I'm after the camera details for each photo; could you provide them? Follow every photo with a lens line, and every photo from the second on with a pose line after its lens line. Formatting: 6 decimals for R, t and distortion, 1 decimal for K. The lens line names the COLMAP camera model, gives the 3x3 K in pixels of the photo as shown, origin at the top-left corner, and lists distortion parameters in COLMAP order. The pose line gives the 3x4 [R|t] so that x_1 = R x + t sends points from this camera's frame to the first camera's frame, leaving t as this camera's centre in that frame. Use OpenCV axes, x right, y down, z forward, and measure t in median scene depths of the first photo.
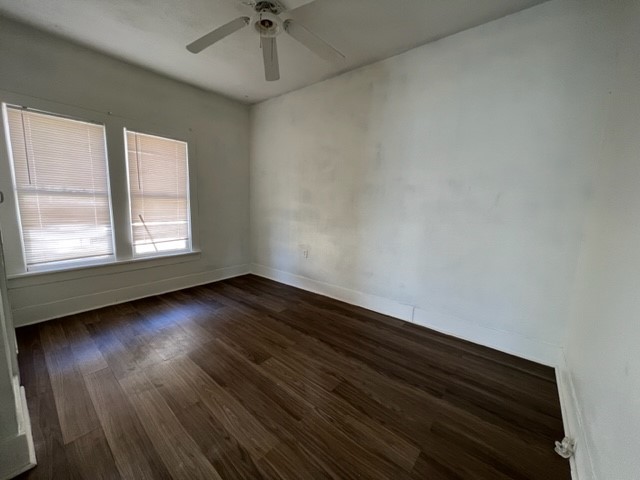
lens RADIAL K [[254.9, 0, 318.3], [0, 254.9, 239.5], [0, 0, 1]] dist [0.000550, 0.000095]
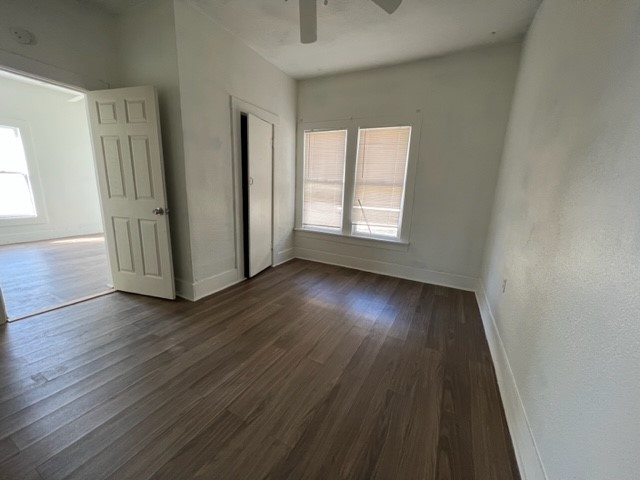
lens RADIAL K [[254.9, 0, 318.3], [0, 254.9, 239.5], [0, 0, 1]] dist [0.000550, 0.000095]
pose [[0.203442, 0.183455, -0.961746, 0.457233], [-0.173333, 0.973521, 0.149036, -0.061474], [0.963622, 0.136382, 0.229854, 0.585939]]
